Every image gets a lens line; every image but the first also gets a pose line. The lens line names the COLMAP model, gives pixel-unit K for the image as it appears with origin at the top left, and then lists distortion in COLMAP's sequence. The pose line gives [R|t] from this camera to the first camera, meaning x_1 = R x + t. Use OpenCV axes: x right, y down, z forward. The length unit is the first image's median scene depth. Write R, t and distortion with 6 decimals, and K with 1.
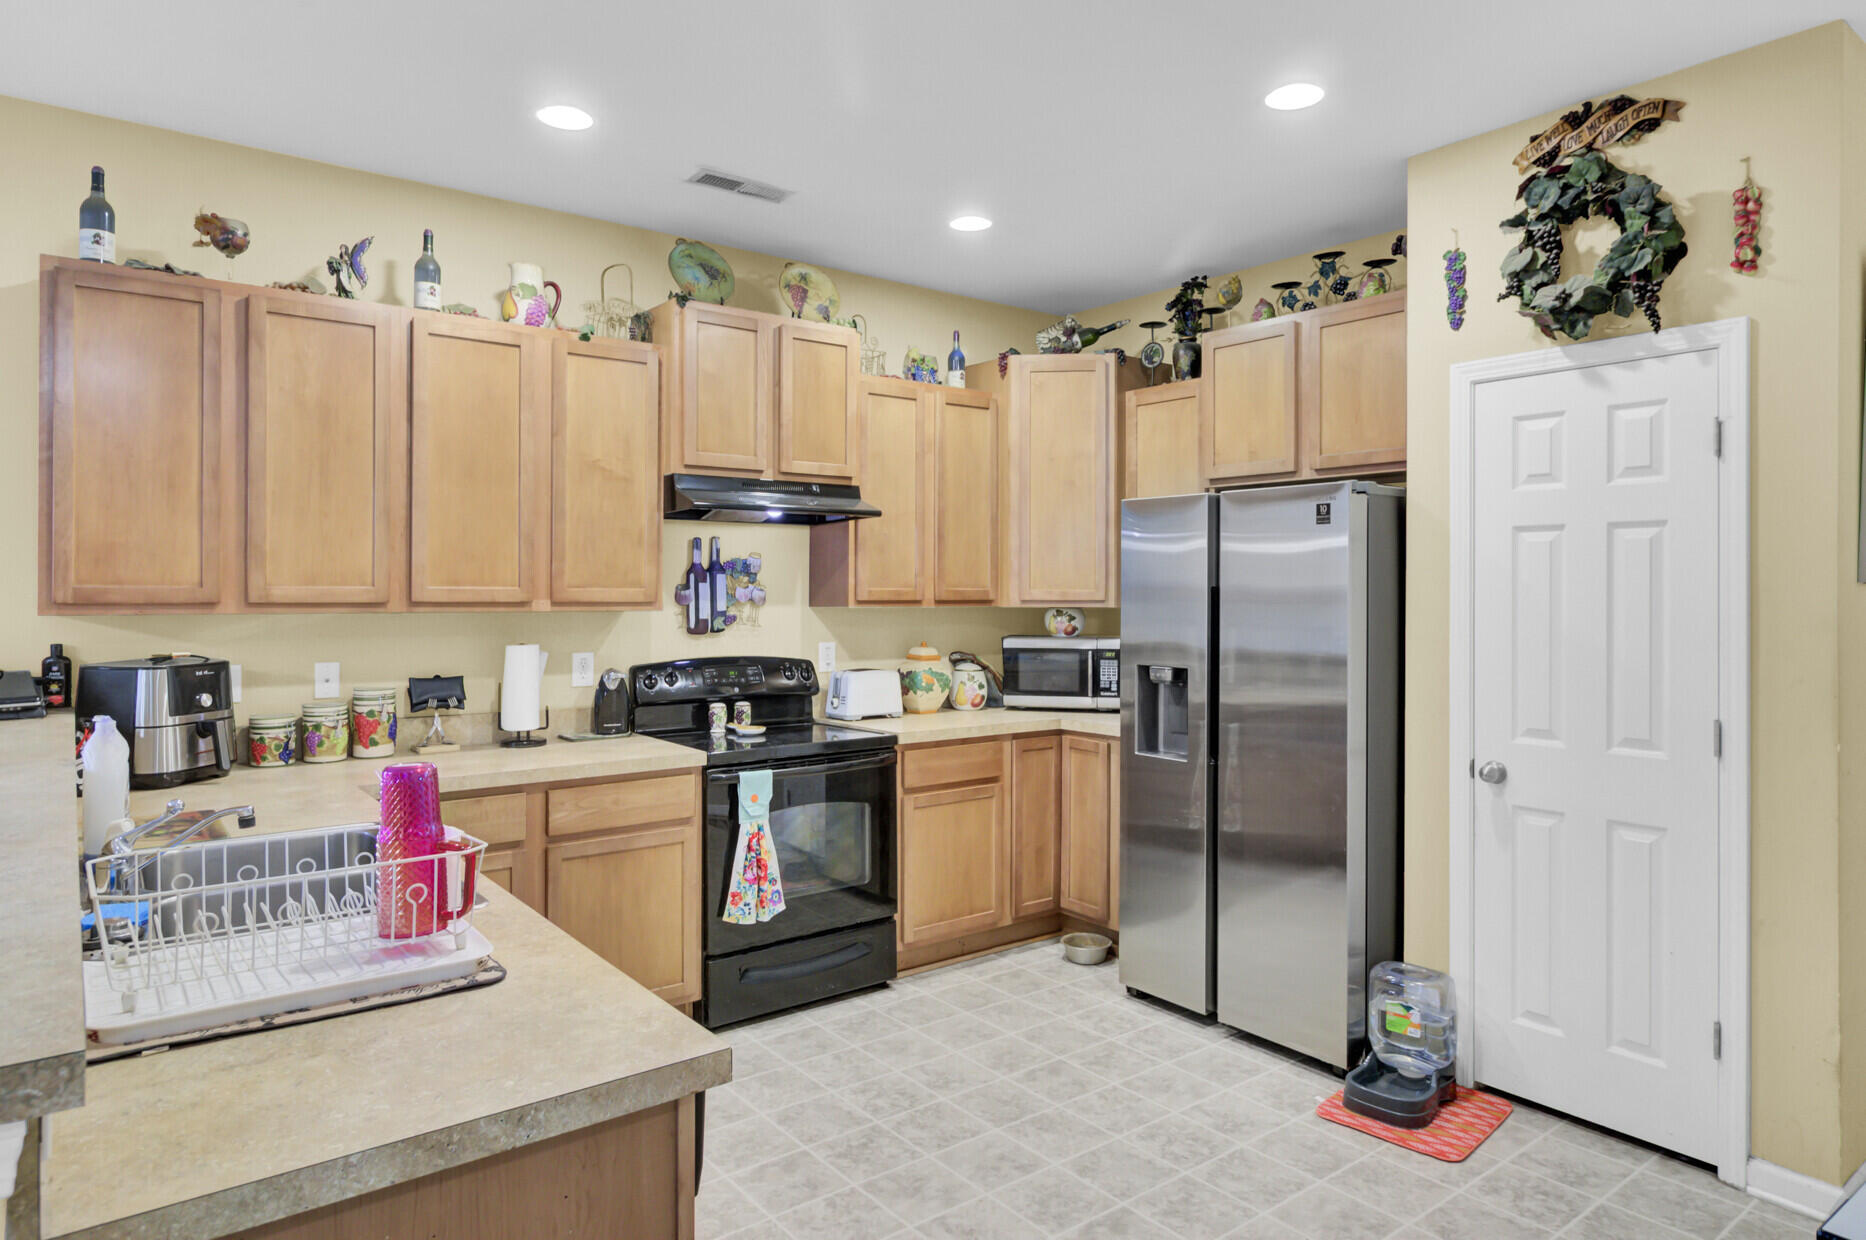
lens RADIAL K [[1141.3, 0, 939.9], [0, 1141.3, 592.3], [0, 0, 1]] dist [0.004032, 0.002895]
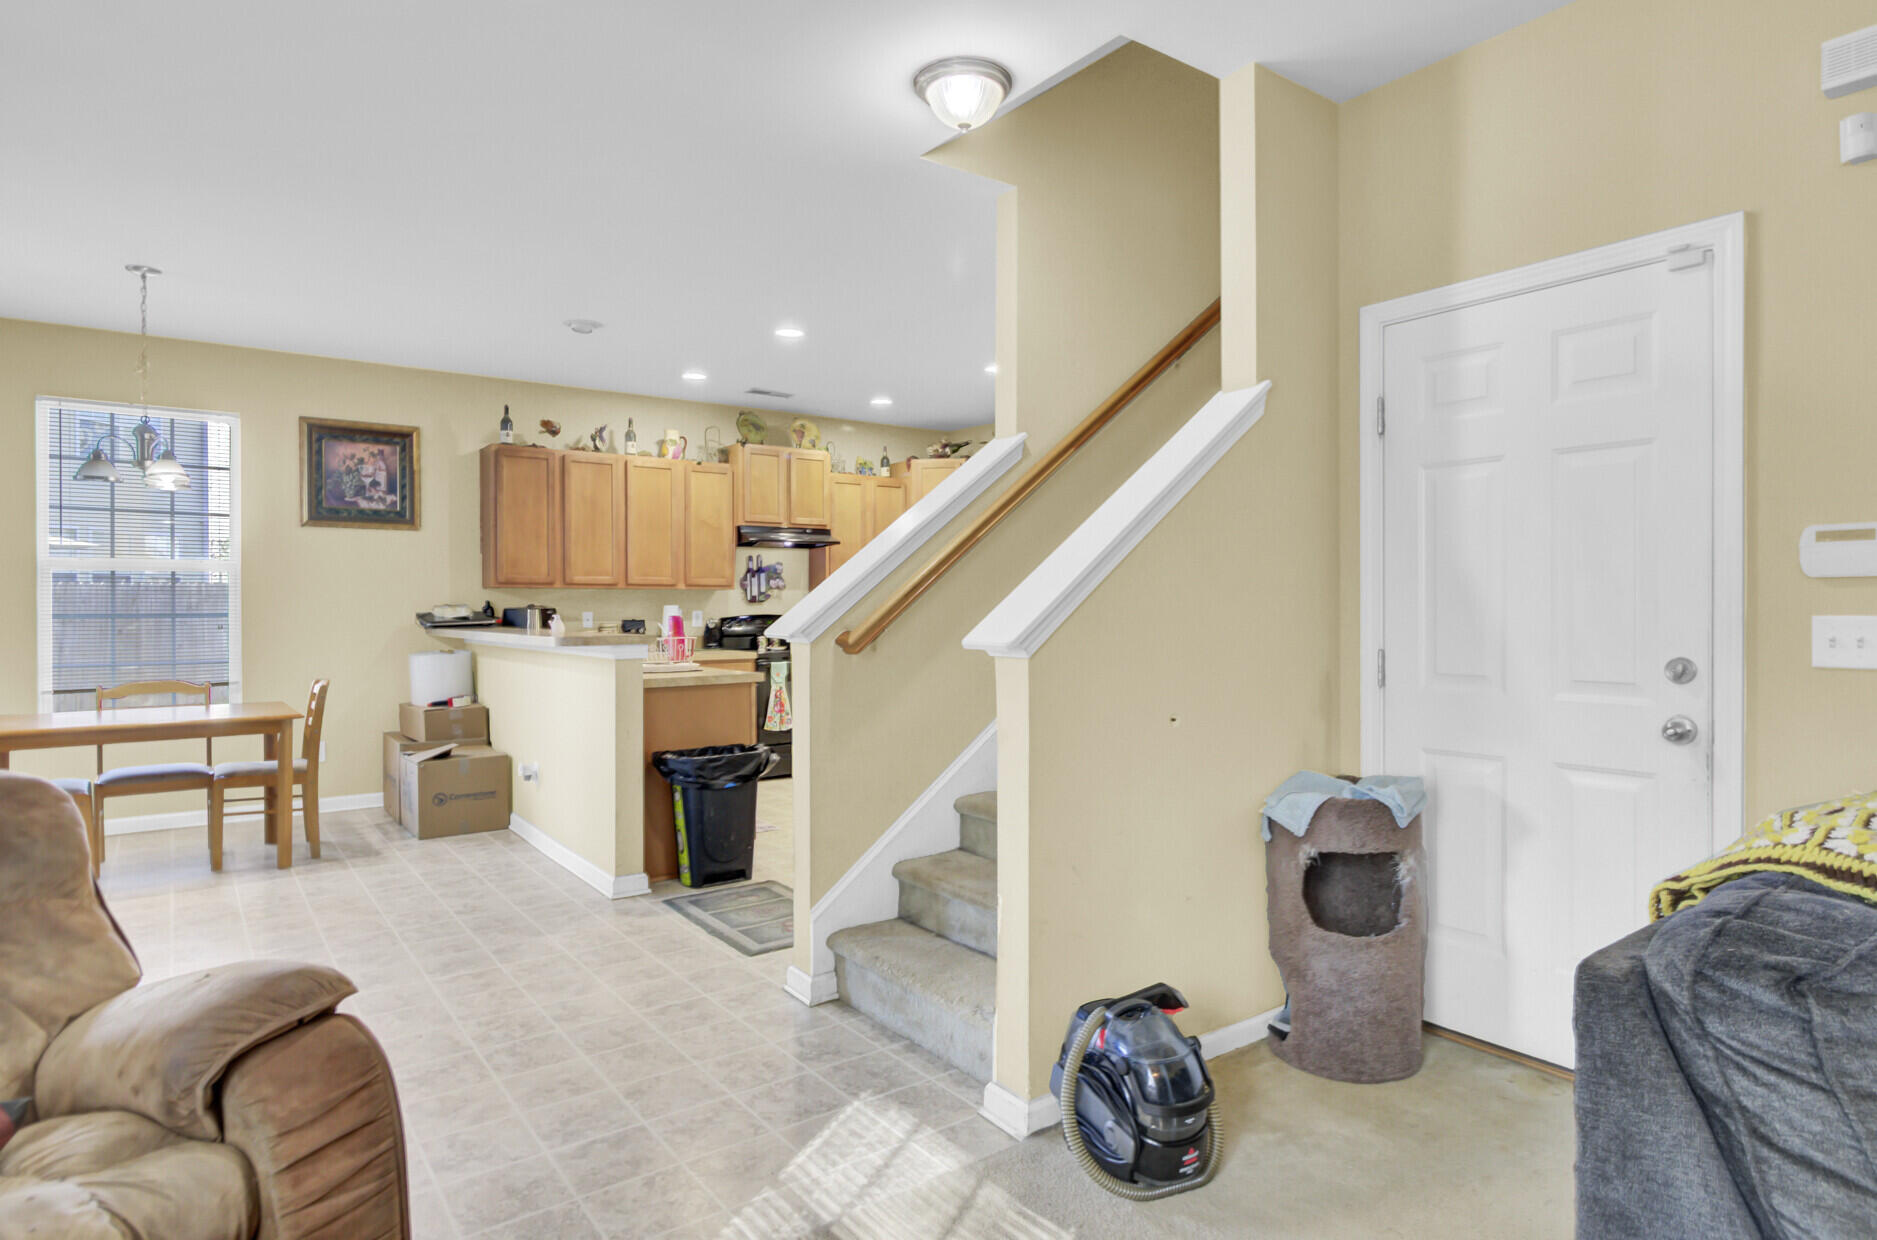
lens RADIAL K [[1024.6, 0, 938.5], [0, 1024.6, 620.0], [0, 0, 1]] dist [-0.000258, -0.000366]
pose [[0.999695, -0.006360, -0.023873, 0.177084], [0.006646, 0.999907, 0.011914, 0.051258], [0.023795, -0.012069, 0.999644, -0.881474]]
